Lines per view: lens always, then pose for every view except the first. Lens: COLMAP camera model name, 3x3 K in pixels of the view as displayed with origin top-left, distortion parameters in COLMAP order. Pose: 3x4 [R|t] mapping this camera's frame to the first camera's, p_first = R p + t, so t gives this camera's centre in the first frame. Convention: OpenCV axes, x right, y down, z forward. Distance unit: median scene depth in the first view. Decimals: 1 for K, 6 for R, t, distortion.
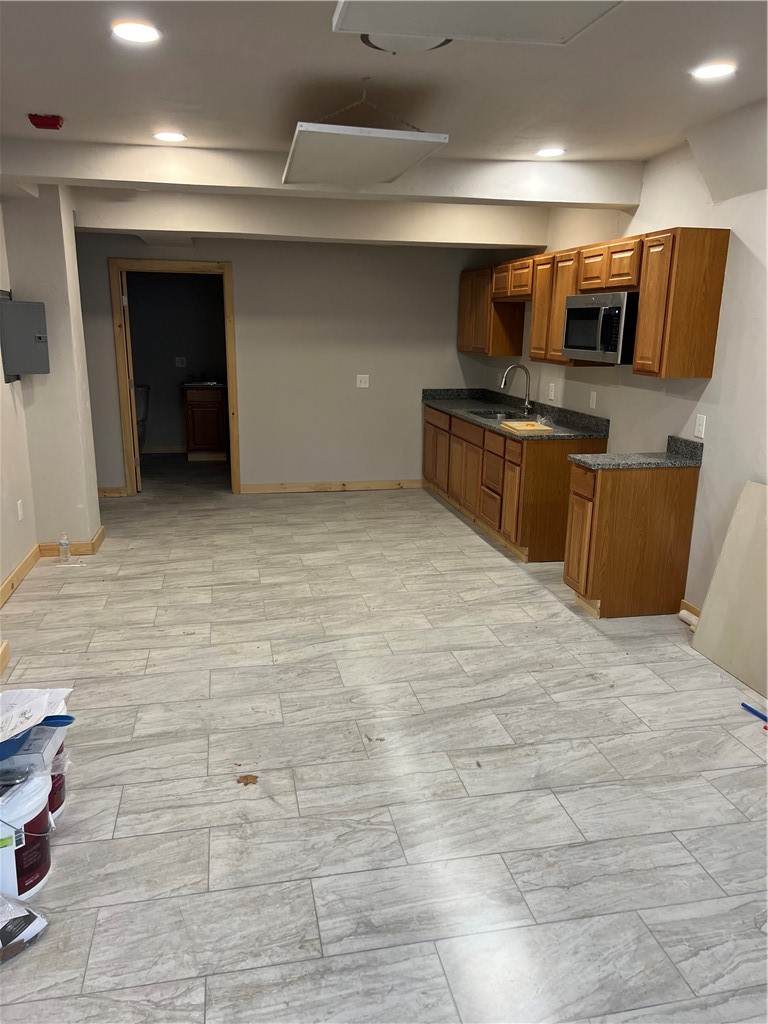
lens RADIAL K [[755.4, 0, 385.9], [0, 755.4, 514.0], [0, 0, 1]] dist [-0.000742, -0.011469]
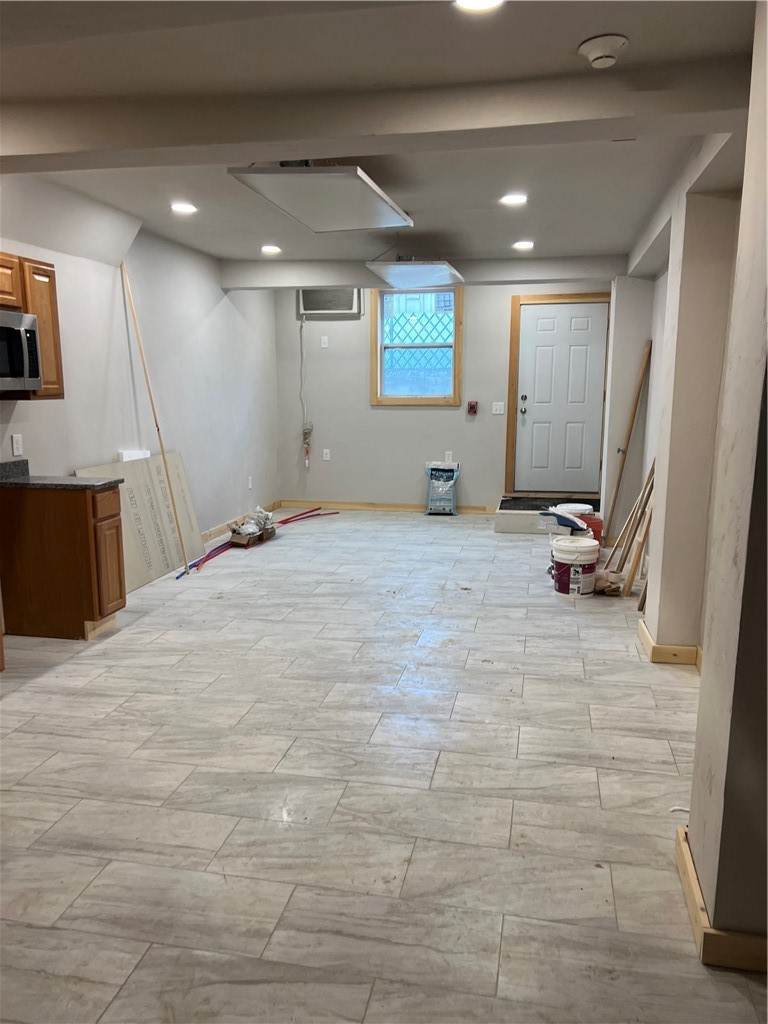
lens RADIAL K [[755.4, 0, 387.3], [0, 755.4, 515.3], [0, 0, 1]] dist [-0.000742, -0.011469]
pose [[-0.914841, -0.086378, 0.394469, -0.497540], [0.083092, 0.915684, 0.393216, -0.405954], [-0.395174, 0.392507, -0.830528, 1.740143]]
